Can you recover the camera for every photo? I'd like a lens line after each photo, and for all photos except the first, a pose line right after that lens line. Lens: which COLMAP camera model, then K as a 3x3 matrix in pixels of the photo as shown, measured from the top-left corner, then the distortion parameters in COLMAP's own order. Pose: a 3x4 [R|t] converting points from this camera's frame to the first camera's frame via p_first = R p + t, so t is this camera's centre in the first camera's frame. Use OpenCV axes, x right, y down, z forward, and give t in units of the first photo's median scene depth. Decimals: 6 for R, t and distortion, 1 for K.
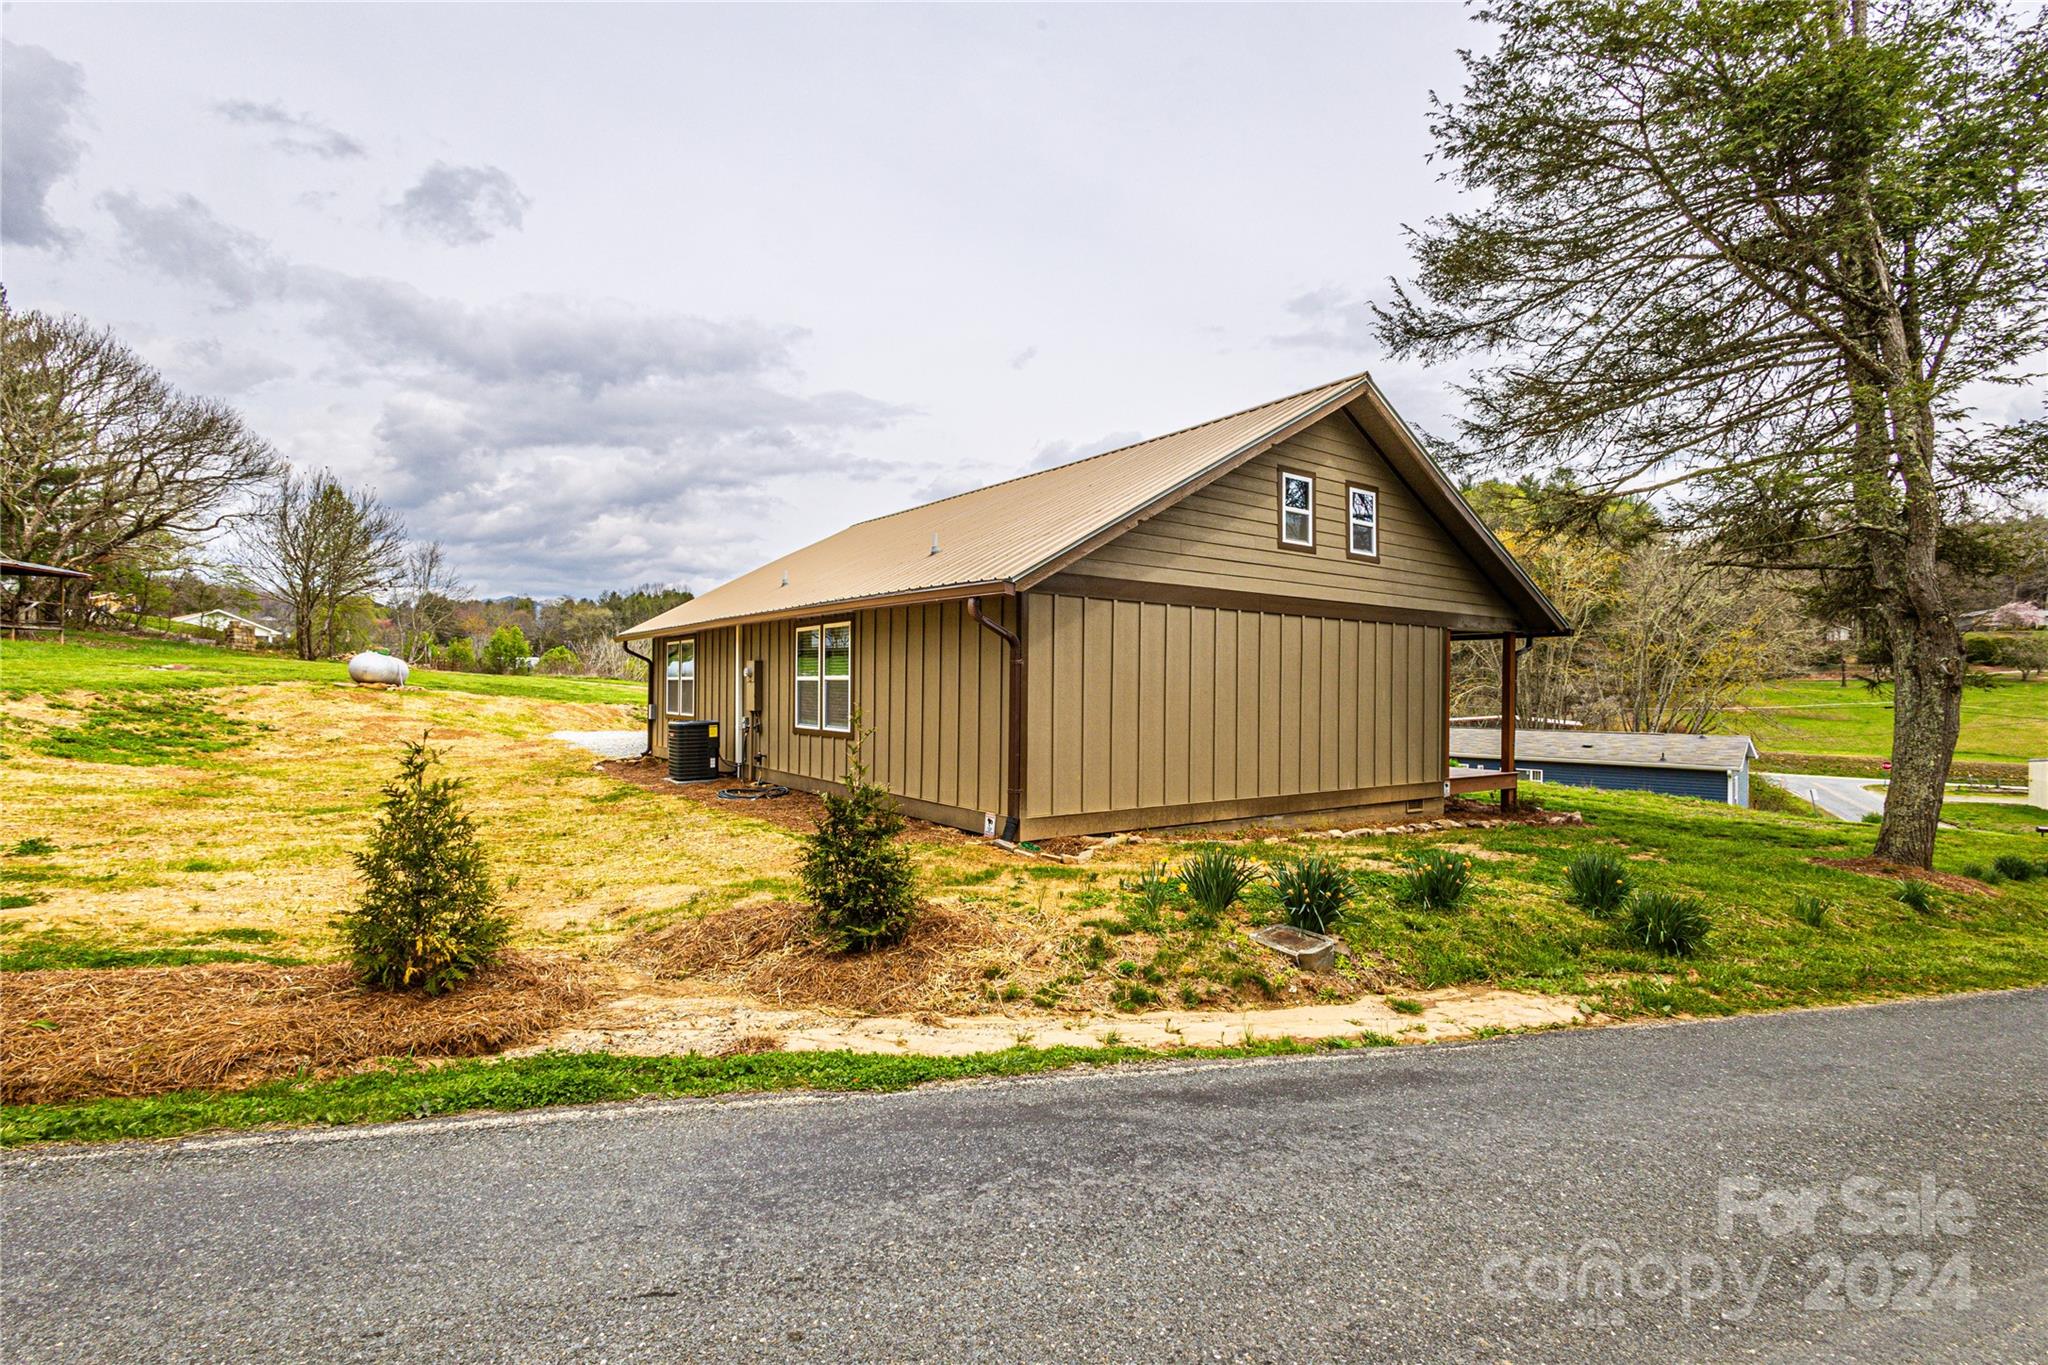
lens RADIAL K [[942.2, 0, 1025.0], [0, 942.2, 678.3], [0, 0, 1]] dist [0.014196, -0.006815]
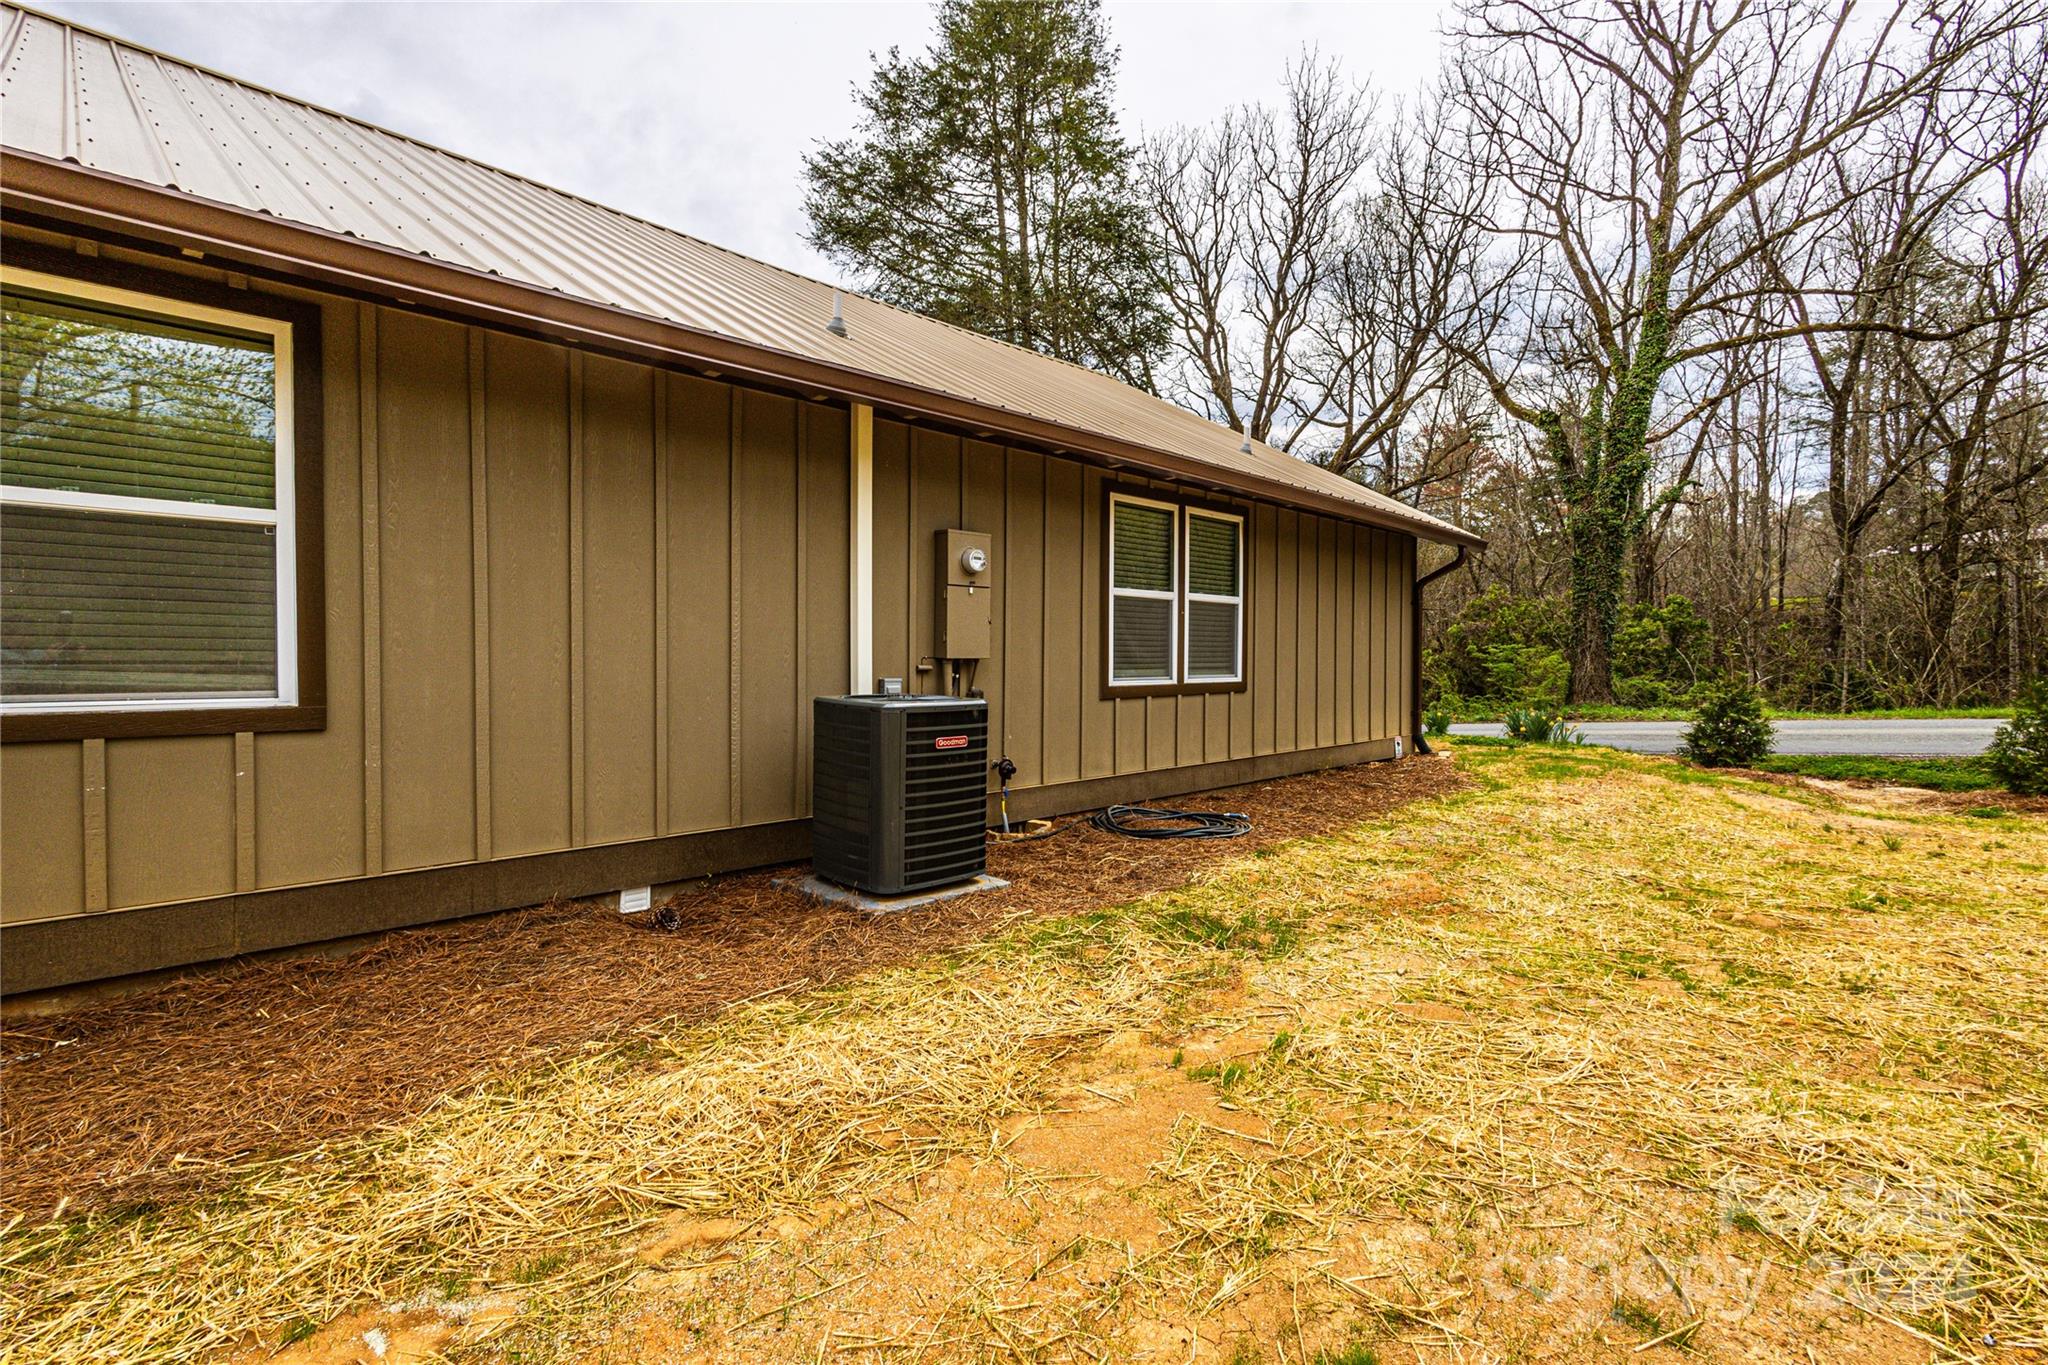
lens RADIAL K [[944.0, 0, 1020.6], [0, 944.0, 674.5], [0, 0, 1]] dist [0.006841, -0.000582]
pose [[-0.126438, -0.023082, 0.991706, -0.790542], [-0.028265, 0.999407, 0.019658, 0.039938], [-0.991572, -0.025545, -0.127015, 1.167716]]
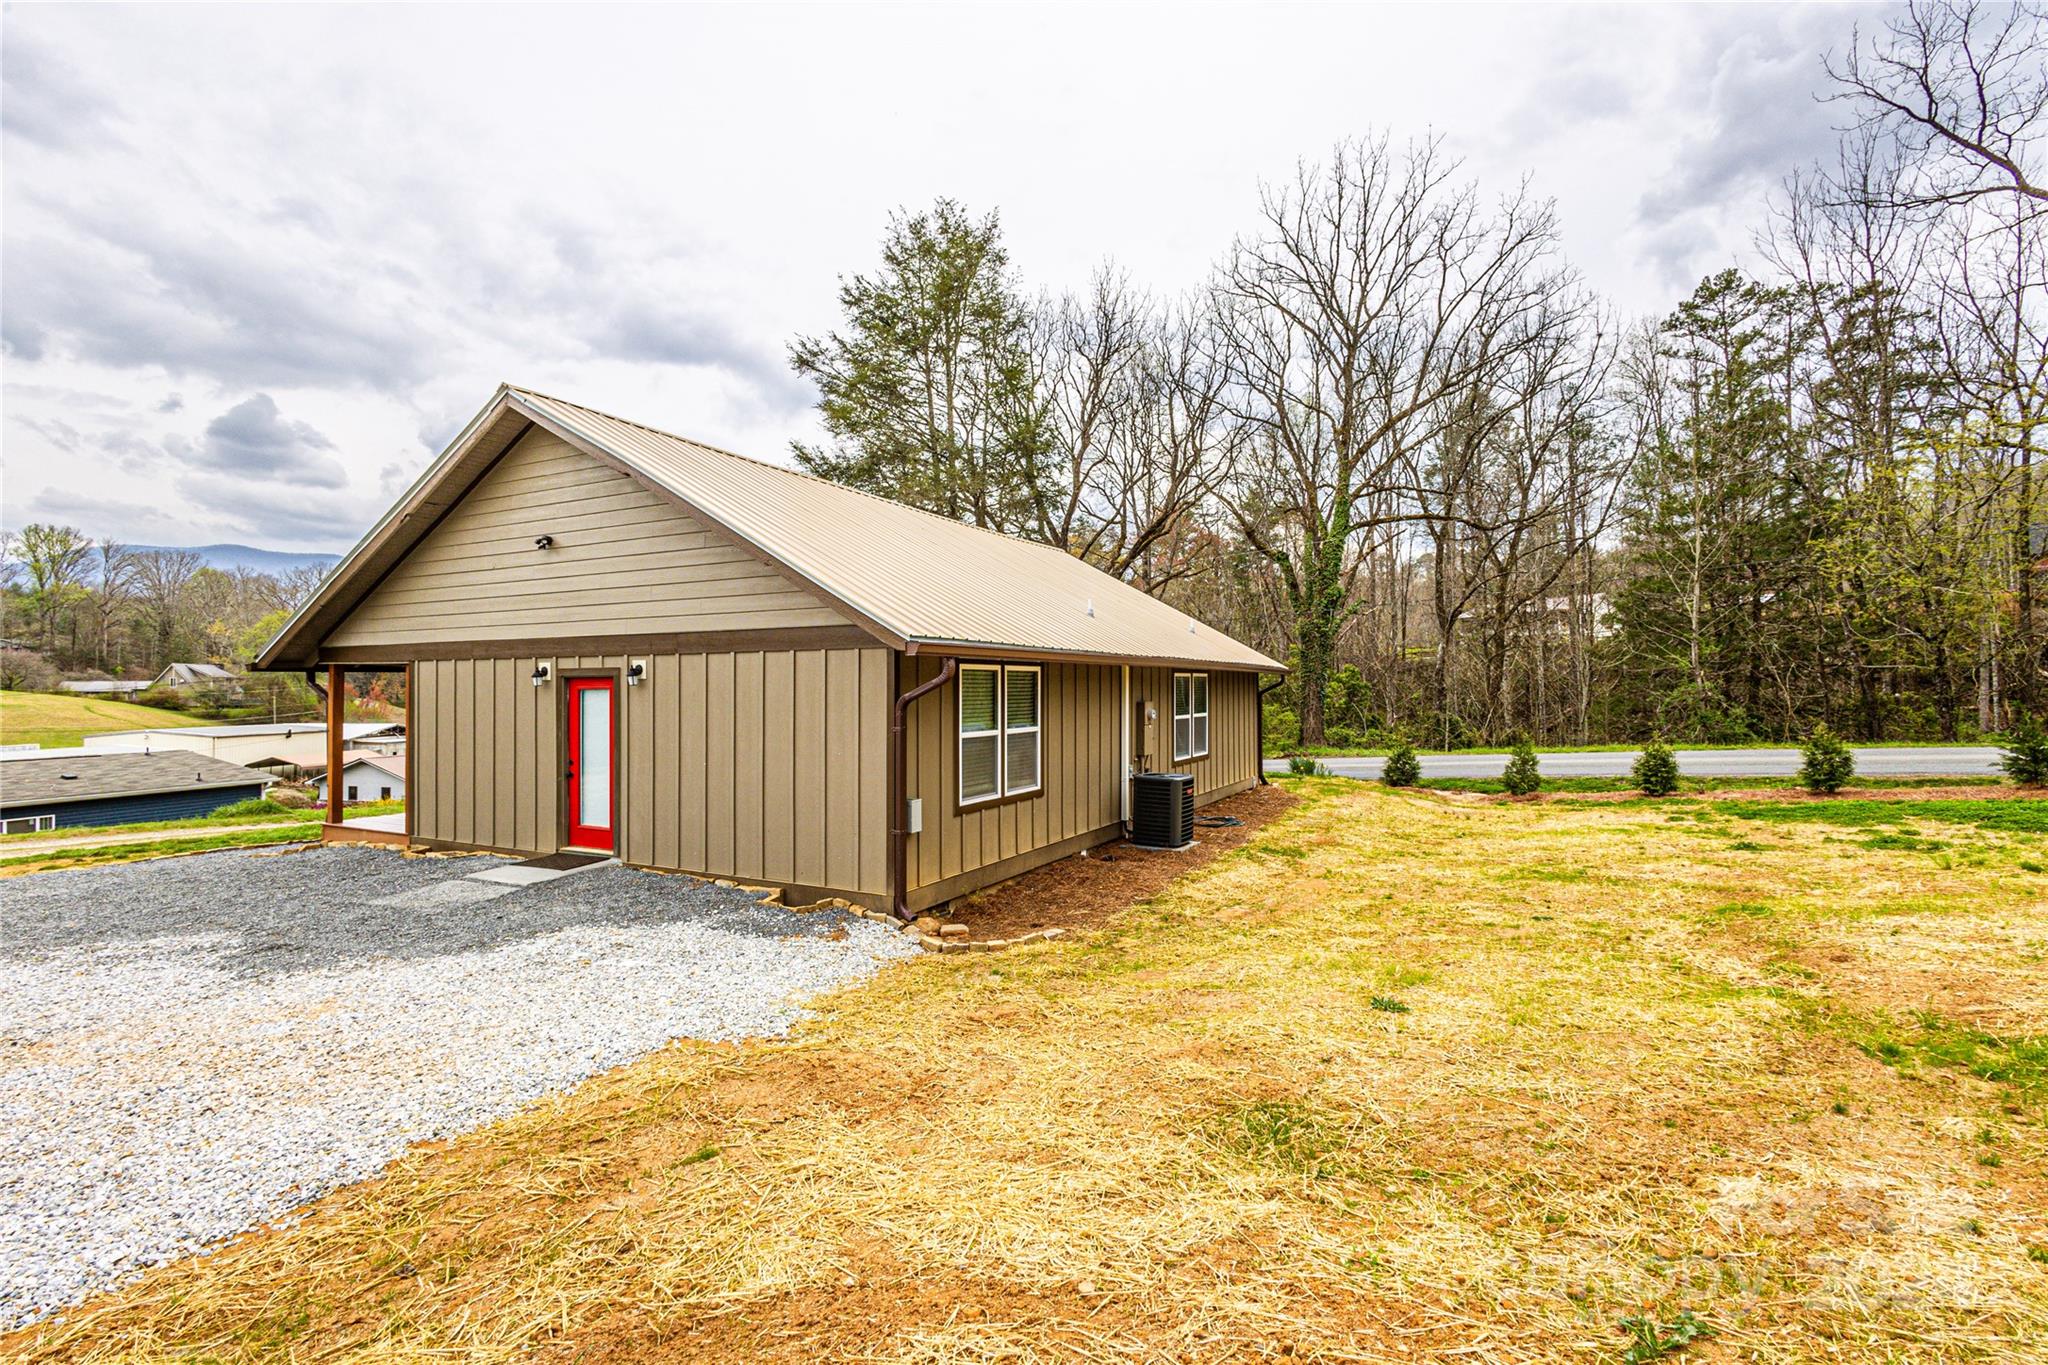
lens RADIAL K [[942.2, 0, 1025.0], [0, 942.2, 678.3], [0, 0, 1]] dist [0.014196, -0.006815]
pose [[-0.411824, 0.006928, 0.911237, -1.261138], [-0.019852, 0.999666, -0.016572, -0.025055], [-0.911047, -0.024914, -0.411549, 1.707249]]
